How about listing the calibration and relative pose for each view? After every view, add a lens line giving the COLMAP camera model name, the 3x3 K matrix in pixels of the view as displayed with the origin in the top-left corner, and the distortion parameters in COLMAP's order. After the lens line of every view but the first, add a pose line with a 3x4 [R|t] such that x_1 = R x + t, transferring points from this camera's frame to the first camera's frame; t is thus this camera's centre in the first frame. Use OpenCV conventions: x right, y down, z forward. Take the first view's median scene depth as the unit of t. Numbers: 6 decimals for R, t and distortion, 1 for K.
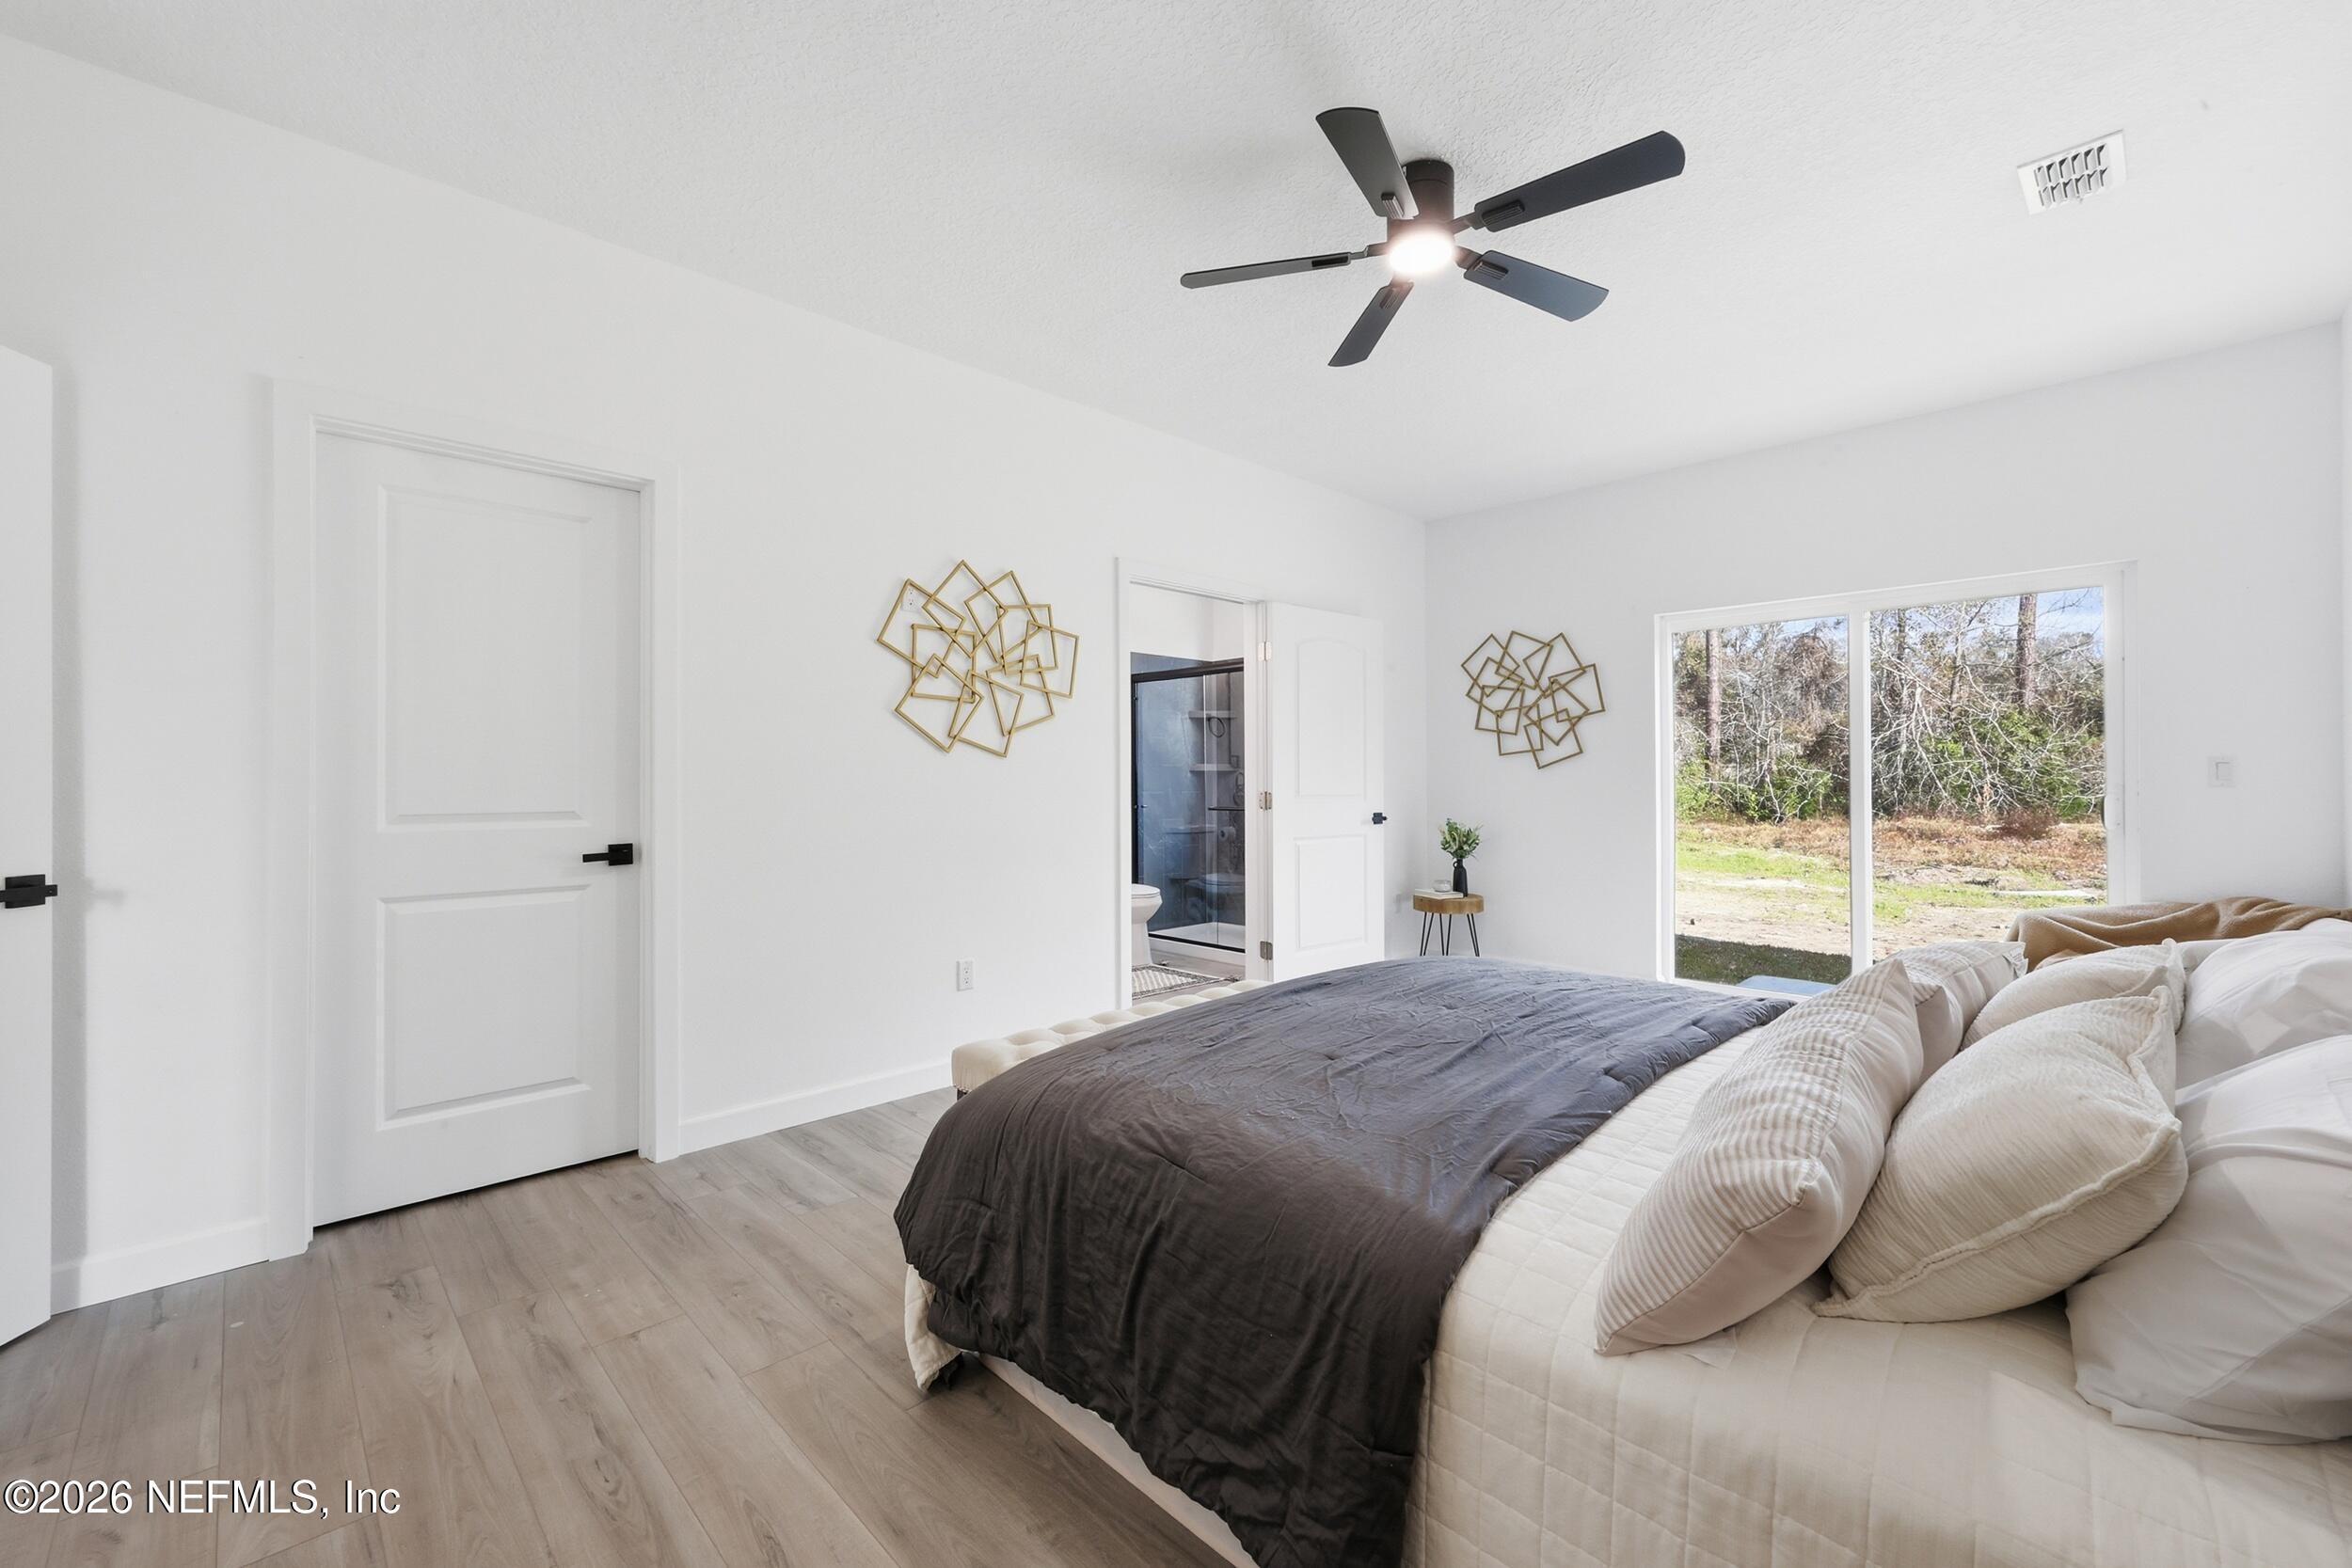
lens RADIAL K [[943.5, 0, 1180.8], [0, 943.5, 777.6], [0, 0, 1]] dist [0.001515, 0.000059]
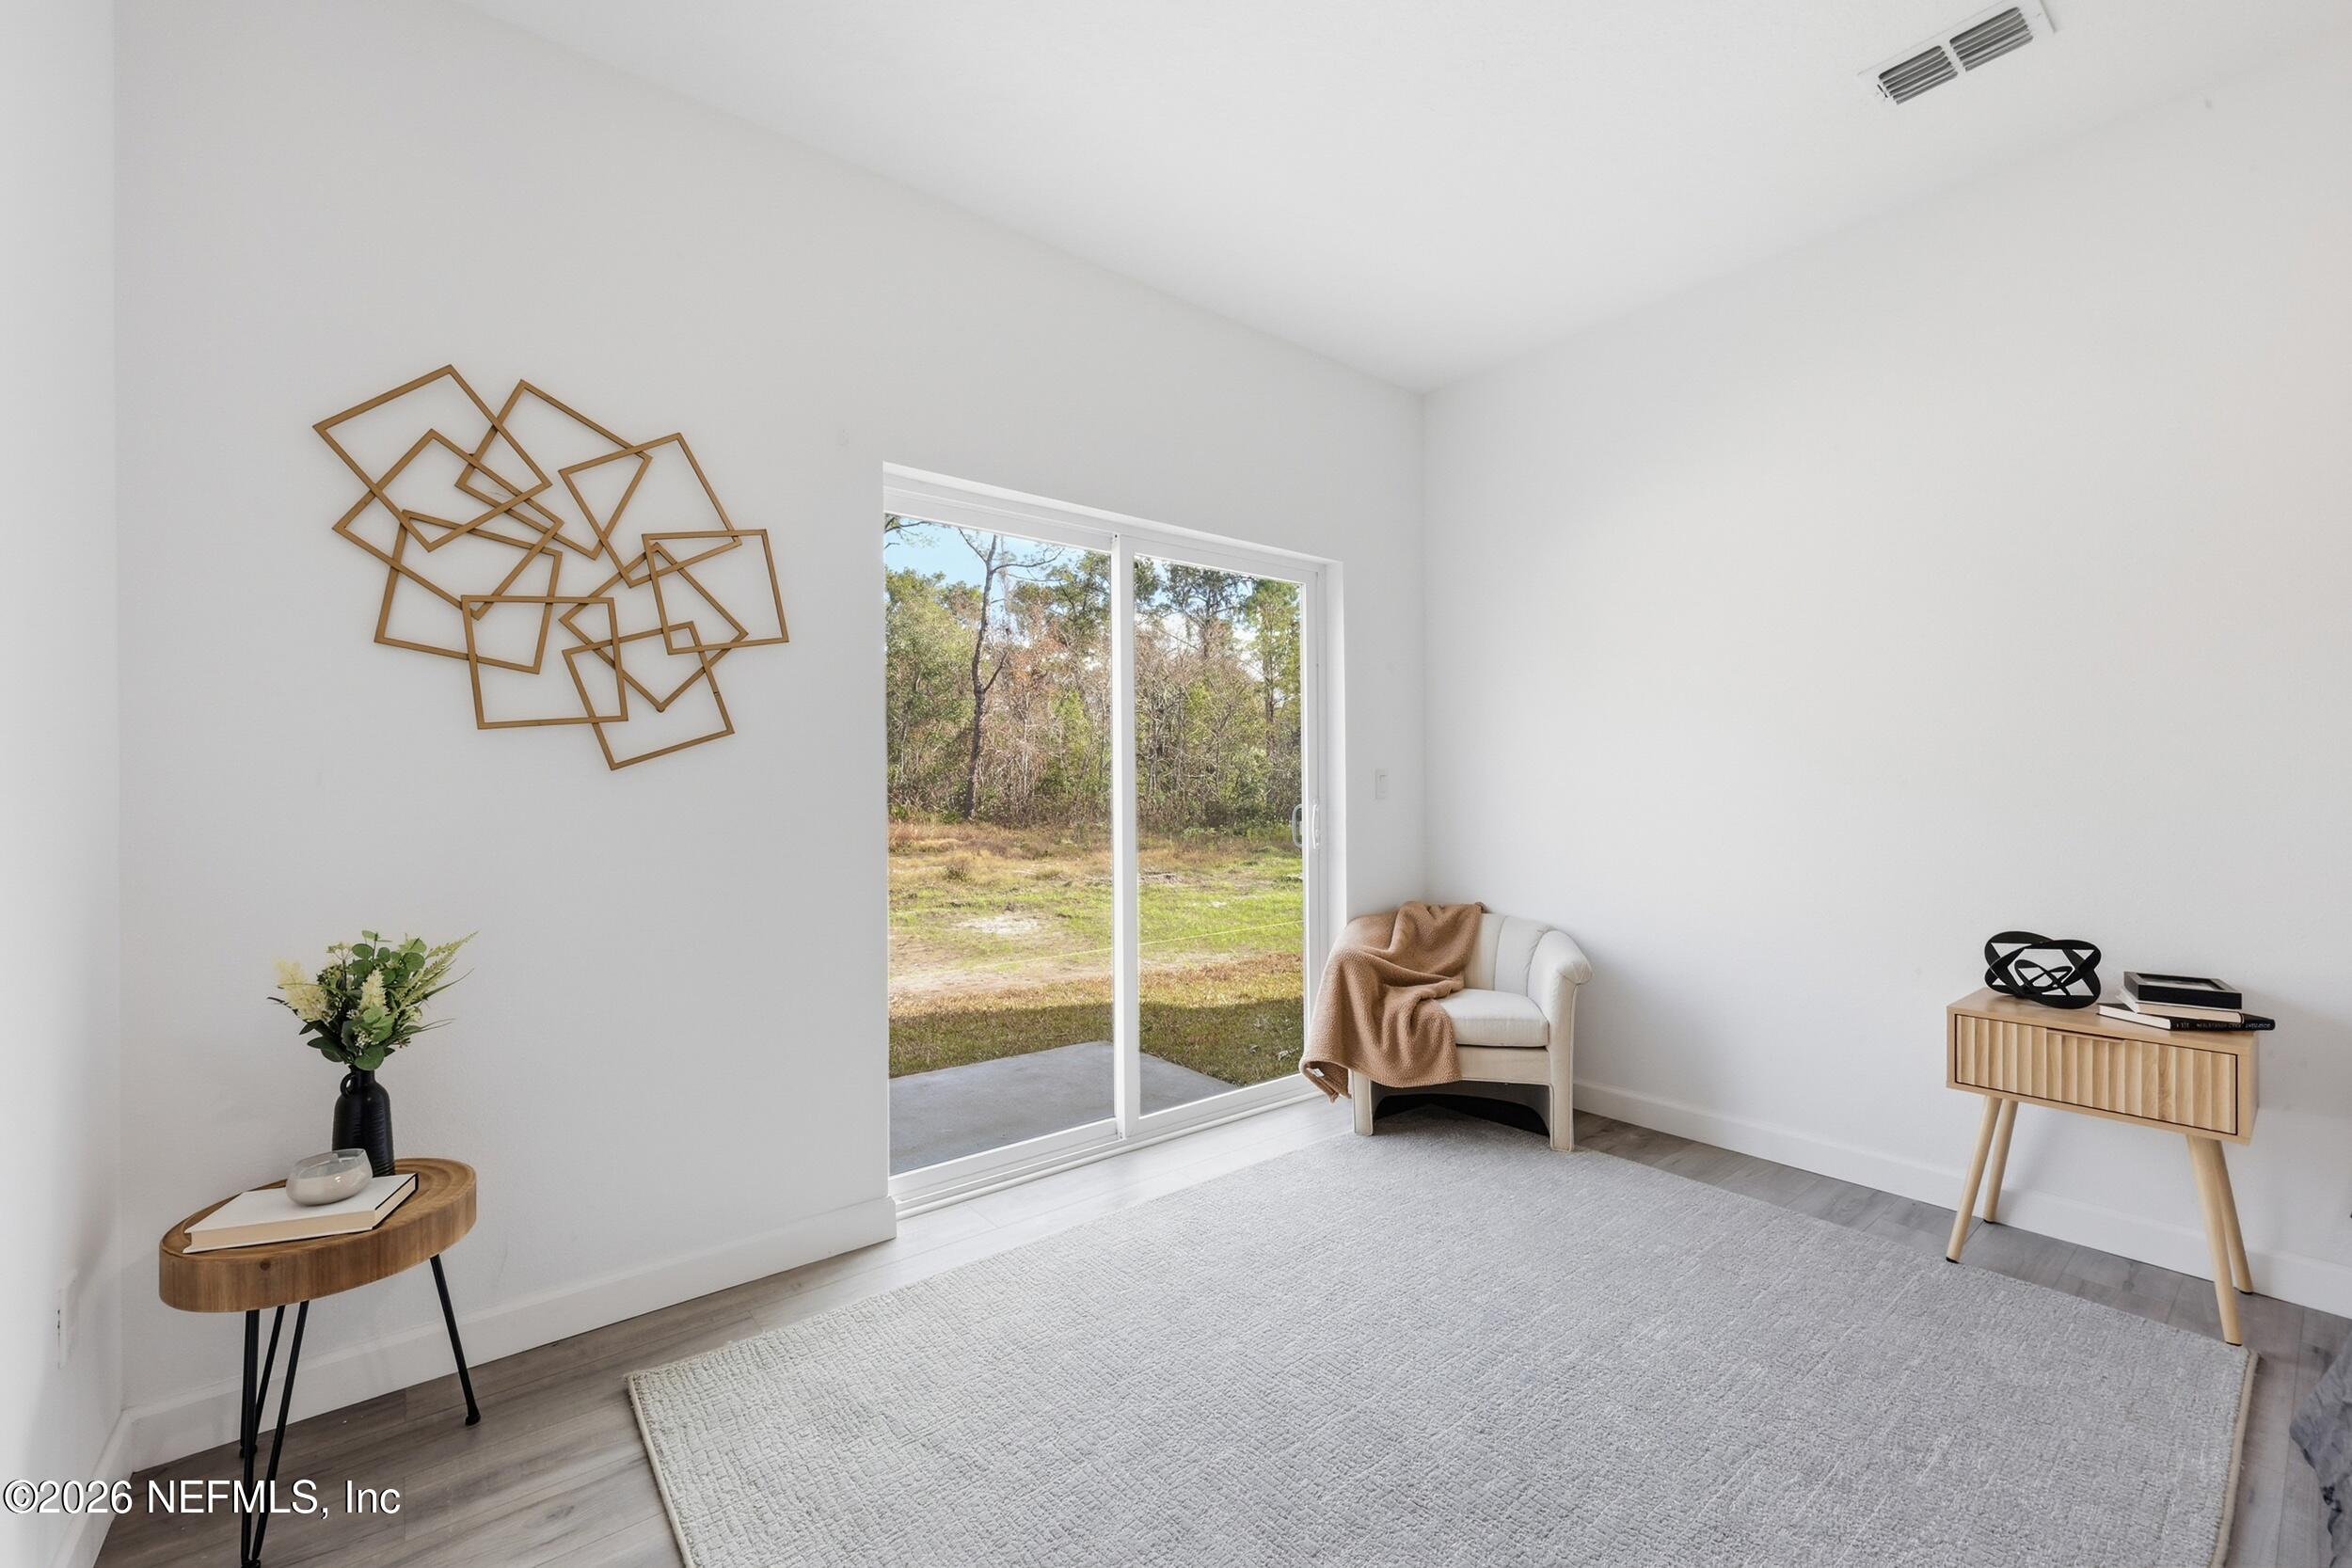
lens RADIAL K [[943.5, 0, 1180.4], [0, 943.5, 787.3], [0, 0, 1]] dist [0.001515, 0.000059]
pose [[0.094048, -0.004204, 0.995559, 0.021226], [0.006974, 0.999969, 0.003564, -0.001669], [-0.995543, 0.006608, 0.094074, 0.732117]]
